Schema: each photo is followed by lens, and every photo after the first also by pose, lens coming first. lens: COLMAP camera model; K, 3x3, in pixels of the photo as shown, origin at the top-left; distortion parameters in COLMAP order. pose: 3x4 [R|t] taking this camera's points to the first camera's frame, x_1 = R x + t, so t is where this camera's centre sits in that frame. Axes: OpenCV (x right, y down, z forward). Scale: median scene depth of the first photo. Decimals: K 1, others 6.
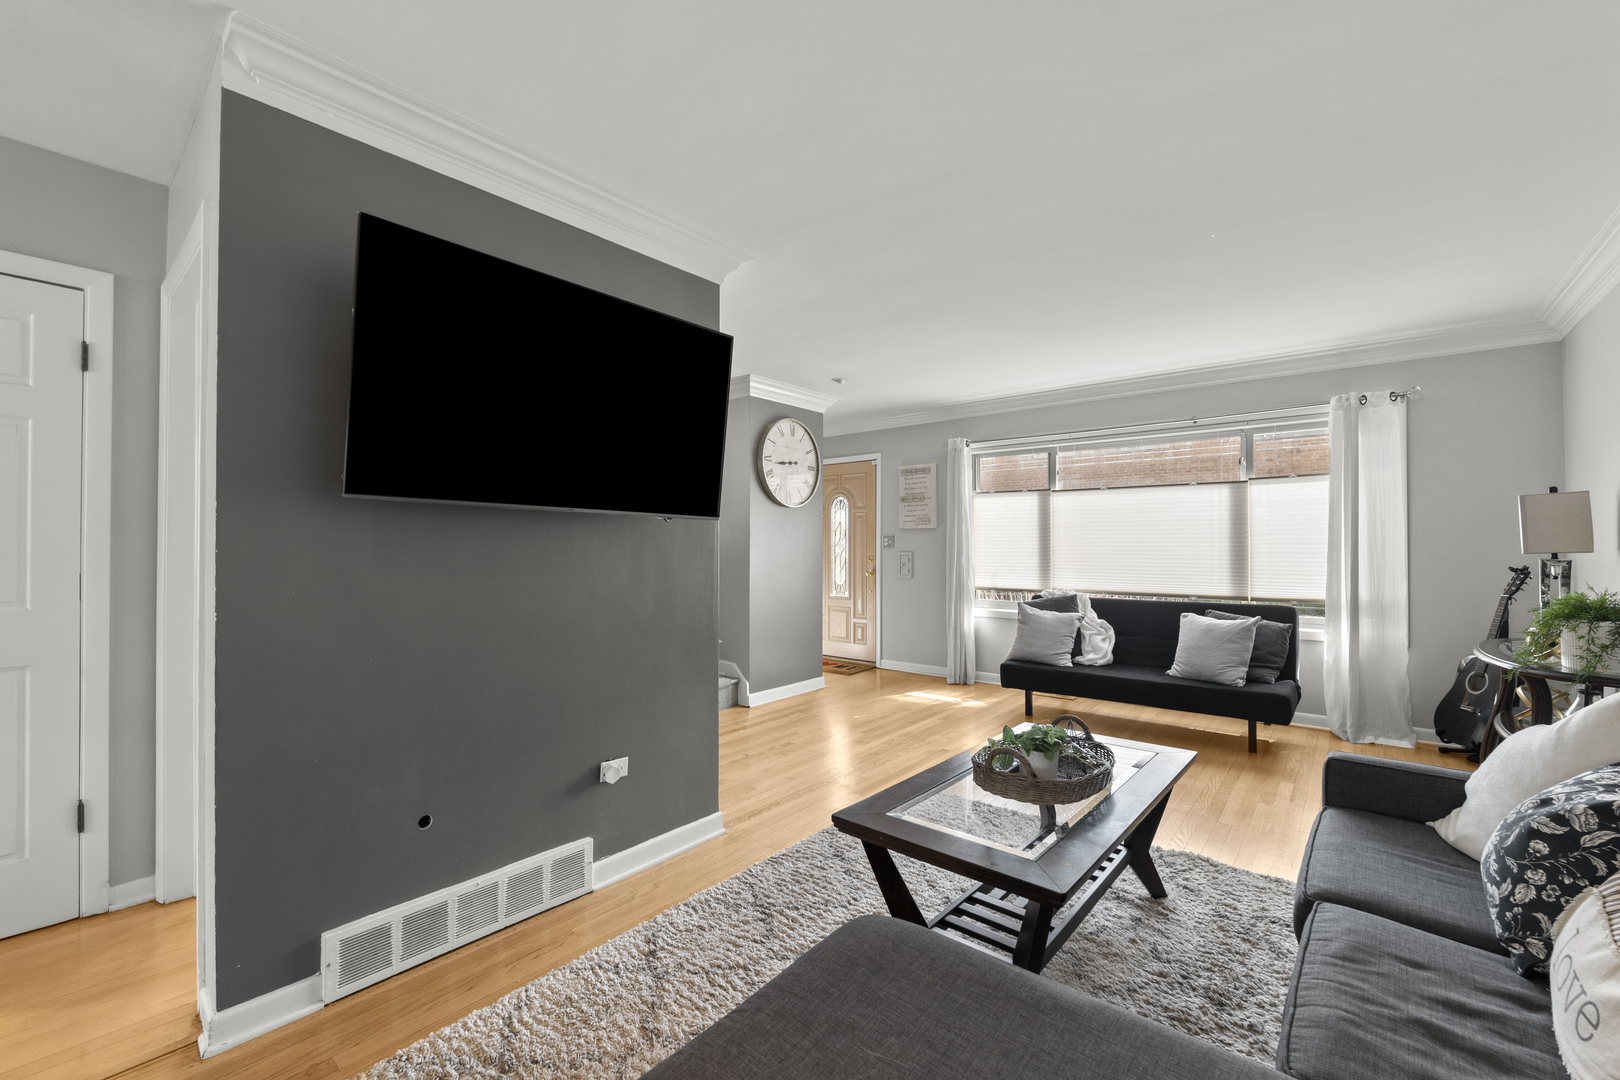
lens RADIAL K [[655.3, 0, 810.6], [0, 655.3, 541.2], [0, 0, 1]] dist [-0.013420, 0.000426]
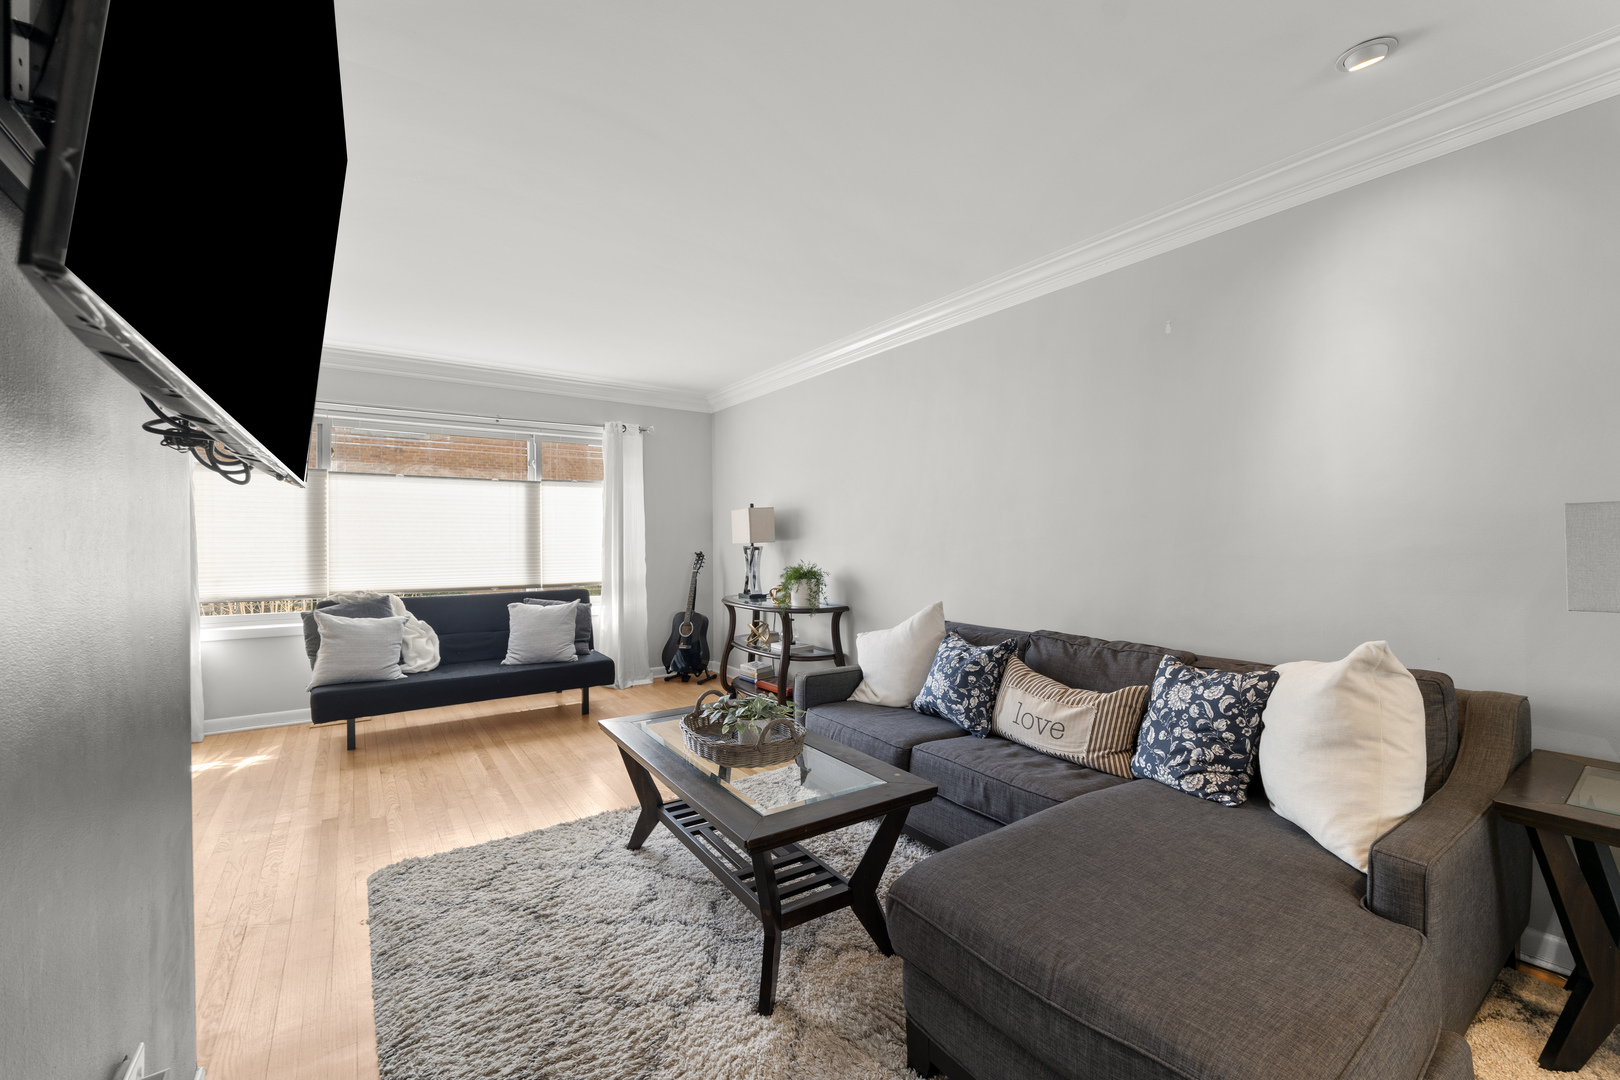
lens RADIAL K [[655.3, 0, 798.4], [0, 655.3, 539.9], [0, 0, 1]] dist [-0.013420, 0.000426]
pose [[0.270586, -0.000561, 0.962696, -0.326164], [-0.004140, 0.999990, 0.001746, 0.004971], [-0.962687, -0.004458, 0.270581, 0.287606]]
